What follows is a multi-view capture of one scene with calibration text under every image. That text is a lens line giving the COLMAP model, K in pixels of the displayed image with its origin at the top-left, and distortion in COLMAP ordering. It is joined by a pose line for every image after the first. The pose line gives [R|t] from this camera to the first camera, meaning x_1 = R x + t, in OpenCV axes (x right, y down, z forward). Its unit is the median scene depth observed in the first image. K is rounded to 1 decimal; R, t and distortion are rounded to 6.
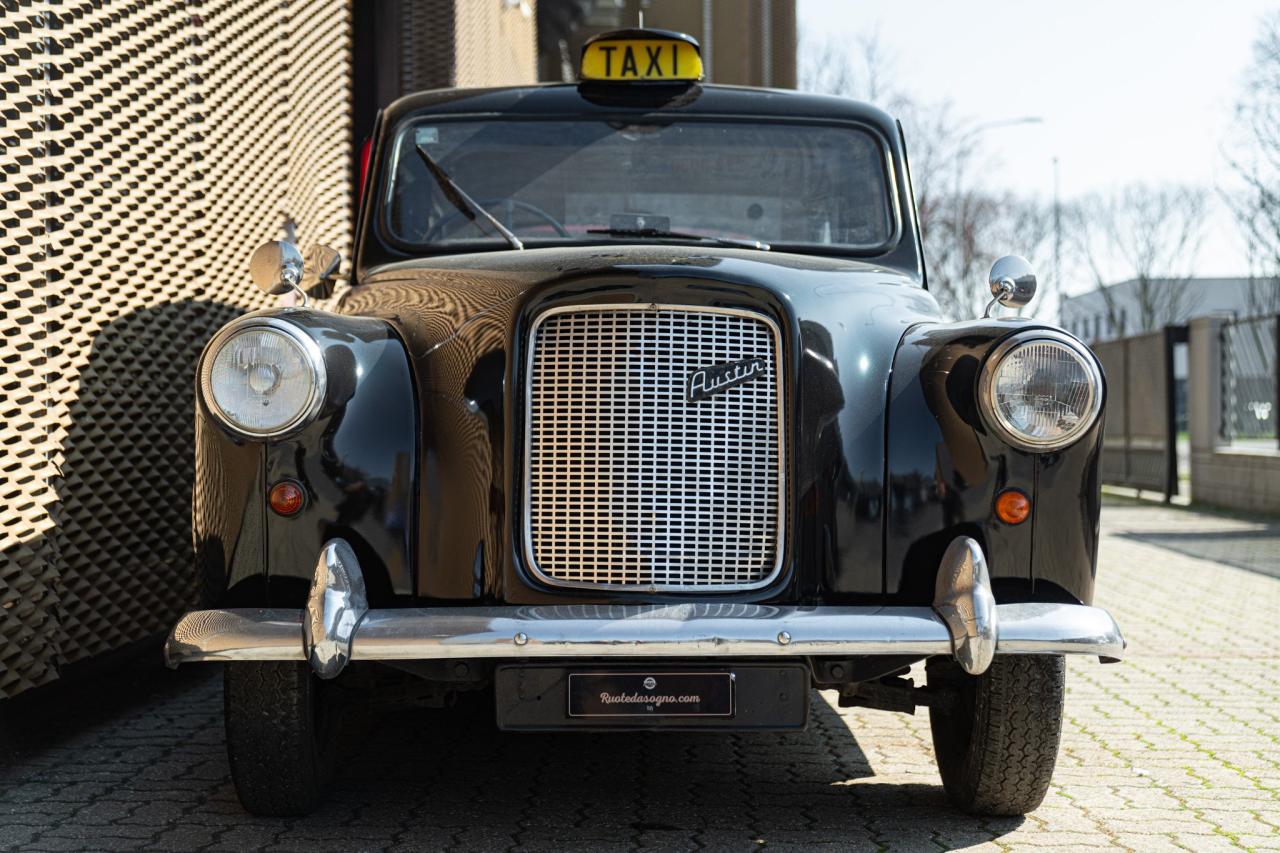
lens RADIAL K [[1677.6, 0, 640.0], [0, 1677.6, 426.5], [0, 0, 1]] dist [-0.005290, 0.027744]
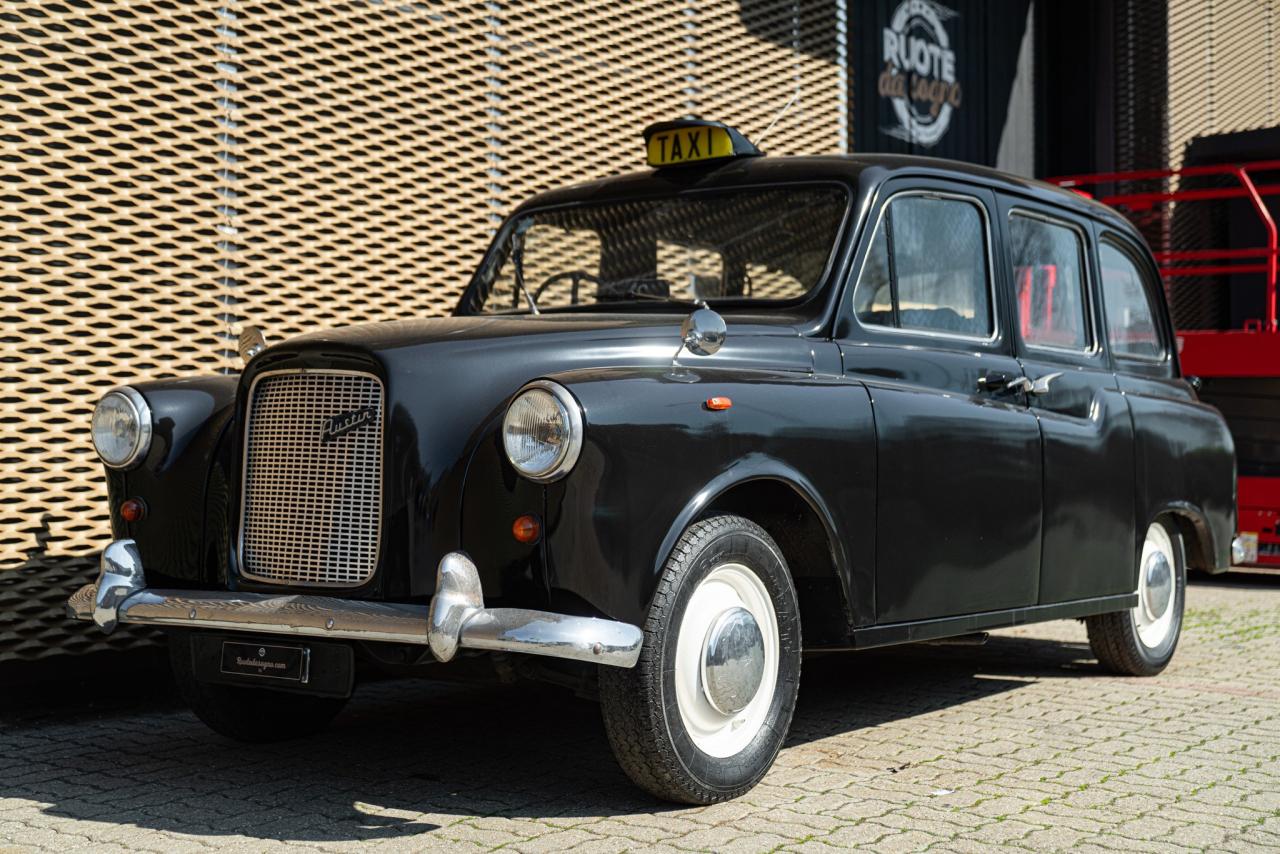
lens RADIAL K [[1677.6, 0, 640.0], [0, 1677.6, 427.0], [0, 0, 1]] dist [-0.005290, 0.027744]
pose [[0.818014, -0.011440, -0.575084, 0.983419], [-0.002364, 0.999727, -0.023251, 0.003125], [0.575193, 0.020379, 0.817764, 0.068219]]
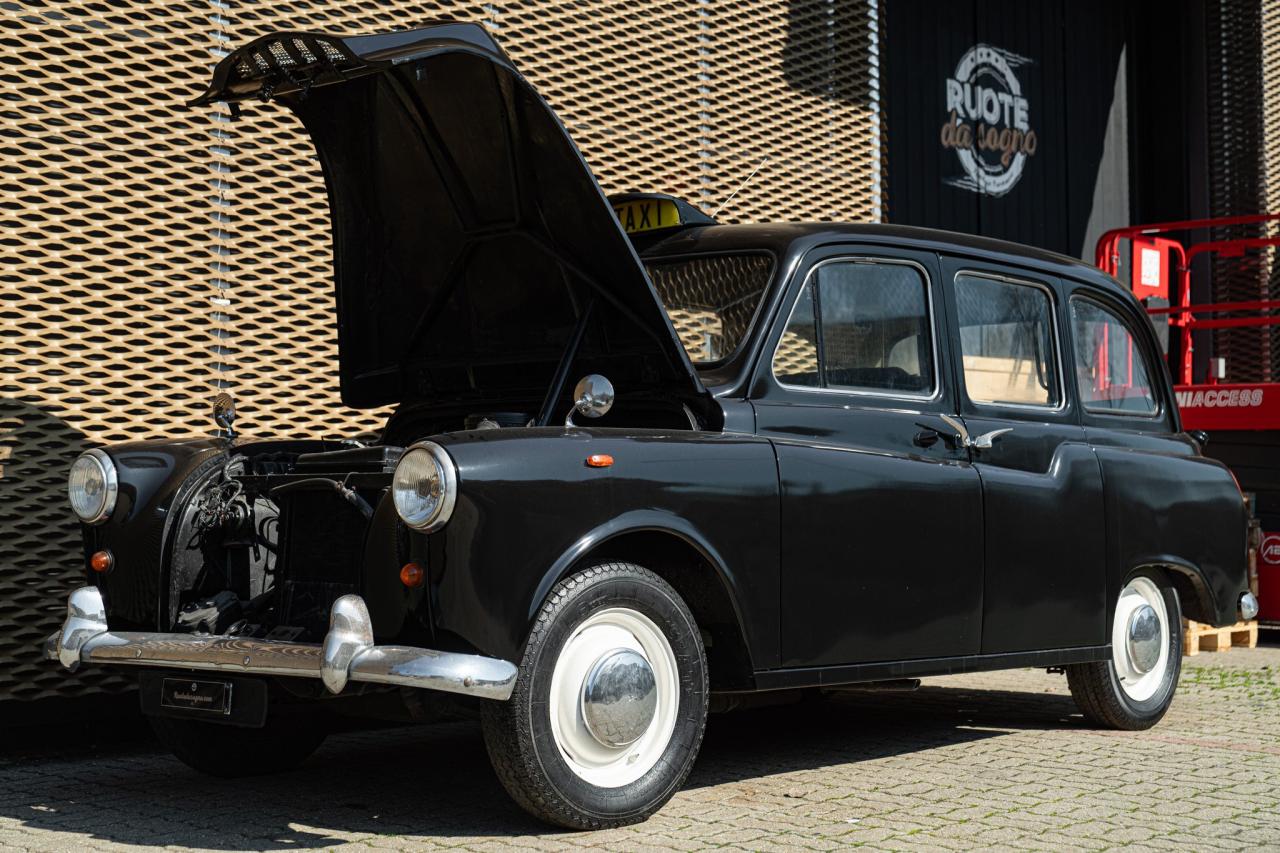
lens RADIAL K [[1778.8, 0, 640.0], [0, 1778.8, 426.5], [0, 0, 1]] dist [-0.005493, 0.054225]
pose [[0.765081, -0.037268, -0.642854, 1.277685], [0.000835, 0.998380, -0.056884, 0.011227], [0.643933, 0.042984, 0.763873, 0.034253]]
